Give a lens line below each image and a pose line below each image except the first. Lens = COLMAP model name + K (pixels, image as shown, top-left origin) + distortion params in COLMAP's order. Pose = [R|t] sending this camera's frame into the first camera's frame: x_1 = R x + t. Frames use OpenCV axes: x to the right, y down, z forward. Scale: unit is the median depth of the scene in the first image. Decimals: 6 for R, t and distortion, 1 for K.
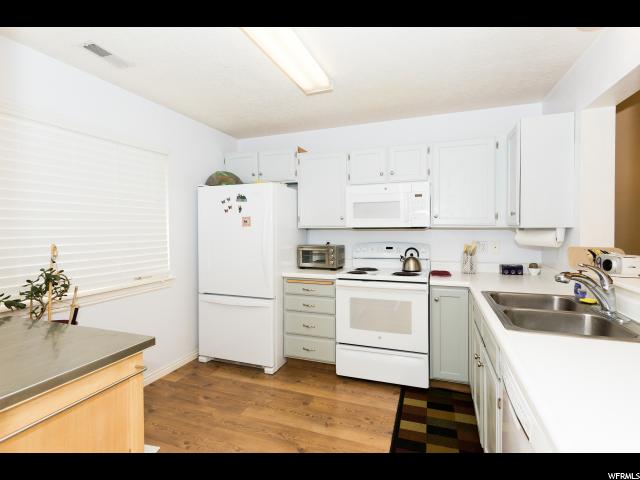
lens RADIAL K [[305.2, 0, 320.7], [0, 305.2, 240.2], [0, 0, 1]] dist [0.000583, 0.000700]
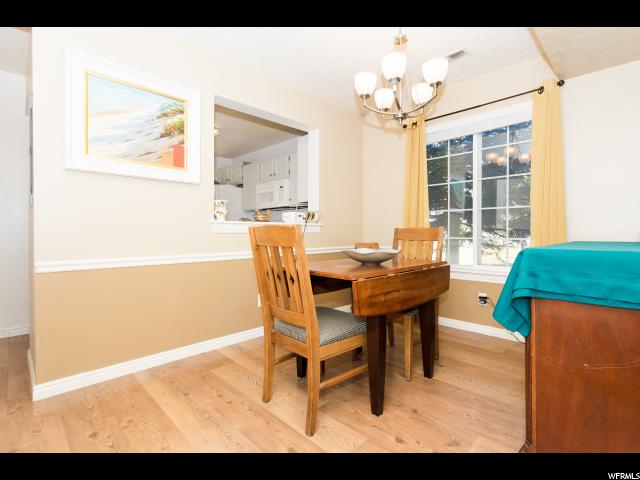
lens RADIAL K [[305.2, 0, 321.3], [0, 305.2, 236.8], [0, 0, 1]] dist [0.000583, 0.000700]
pose [[0.902637, 0.001914, -0.430398, 1.085362], [-0.004920, 0.999971, -0.005872, 0.108323], [0.430374, 0.007418, 0.902620, -0.307167]]
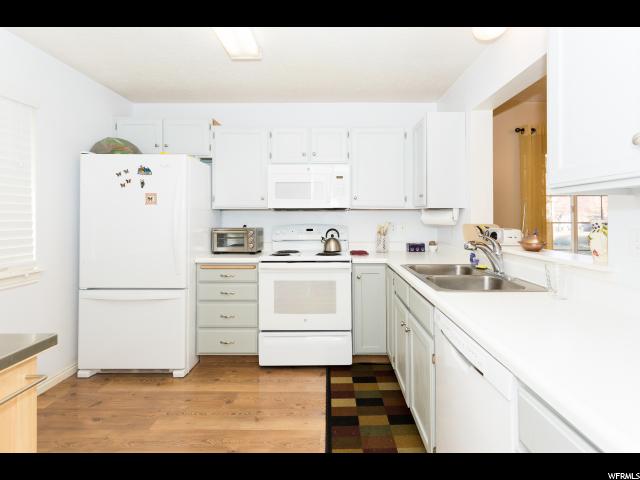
lens RADIAL K [[315.5, 0, 305.4], [0, 315.5, 230.7], [0, 0, 1]] dist [0.003577, 0.000546]
pose [[0.941954, -0.002553, 0.335732, -0.141299], [0.010911, 0.999676, -0.023012, 0.054824], [-0.335565, 0.025339, 0.941676, 0.038956]]
